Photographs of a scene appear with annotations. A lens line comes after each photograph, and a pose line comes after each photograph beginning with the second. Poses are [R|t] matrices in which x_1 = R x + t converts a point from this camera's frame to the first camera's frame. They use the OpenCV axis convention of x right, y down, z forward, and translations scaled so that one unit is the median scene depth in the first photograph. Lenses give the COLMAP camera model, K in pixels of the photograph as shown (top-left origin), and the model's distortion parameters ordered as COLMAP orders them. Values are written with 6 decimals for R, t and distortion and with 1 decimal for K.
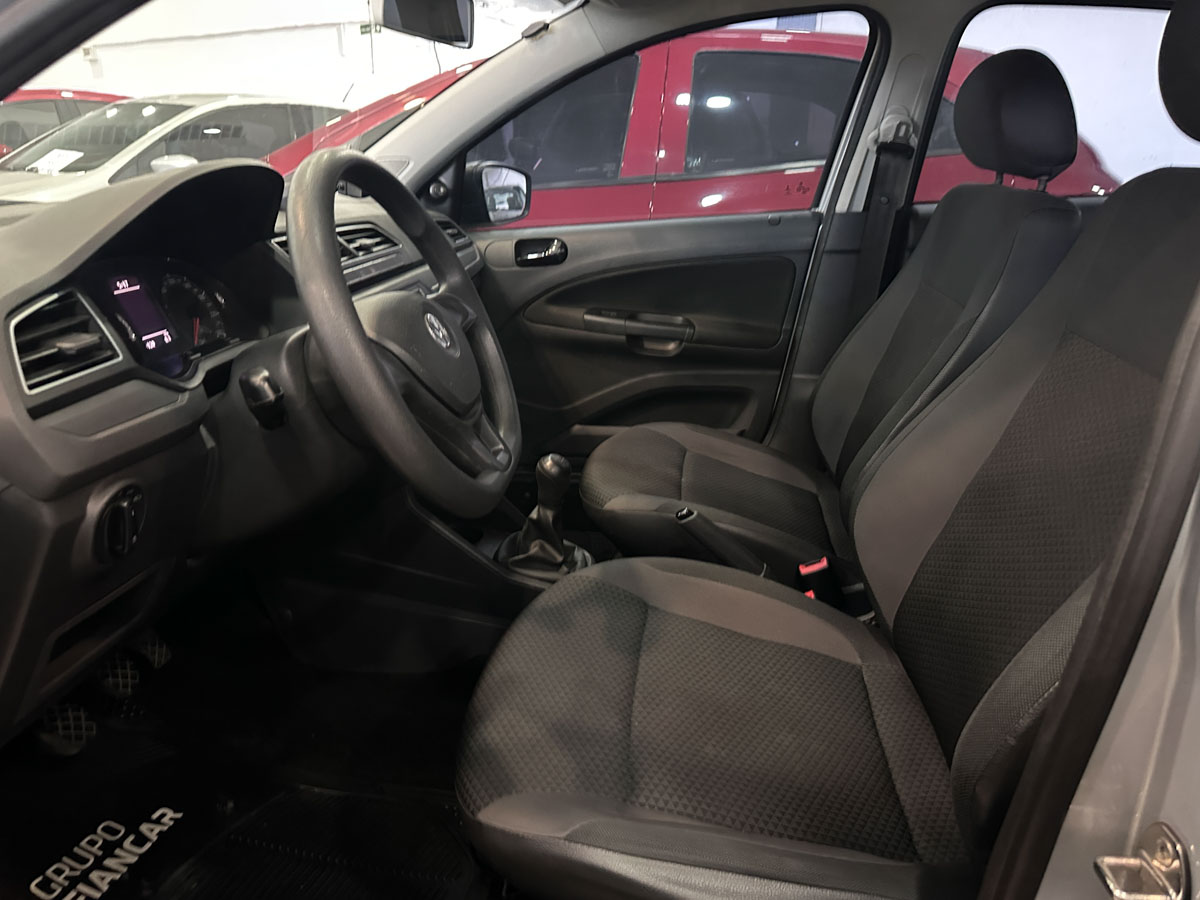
lens RADIAL K [[852.7, 0, 605.4], [0, 852.7, 454.1], [0, 0, 1]] dist [0.039366, -0.043178]
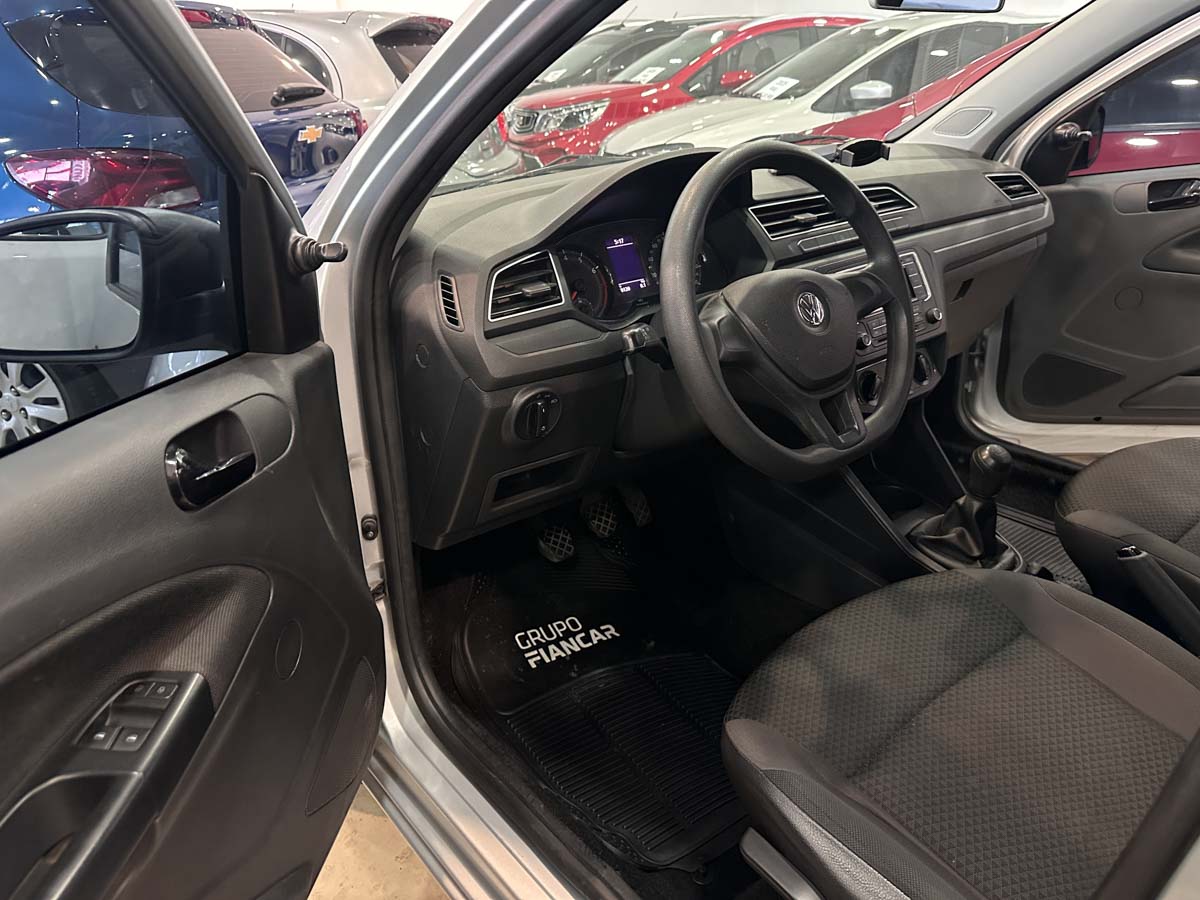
lens RADIAL K [[852.7, 0, 610.1], [0, 852.7, 449.8], [0, 0, 1]] dist [0.039366, -0.043178]
pose [[0.716783, 0.261900, -0.646244, 0.310911], [-0.202591, 0.965025, 0.166386, -0.084566], [0.667217, 0.011661, 0.744772, 0.001263]]
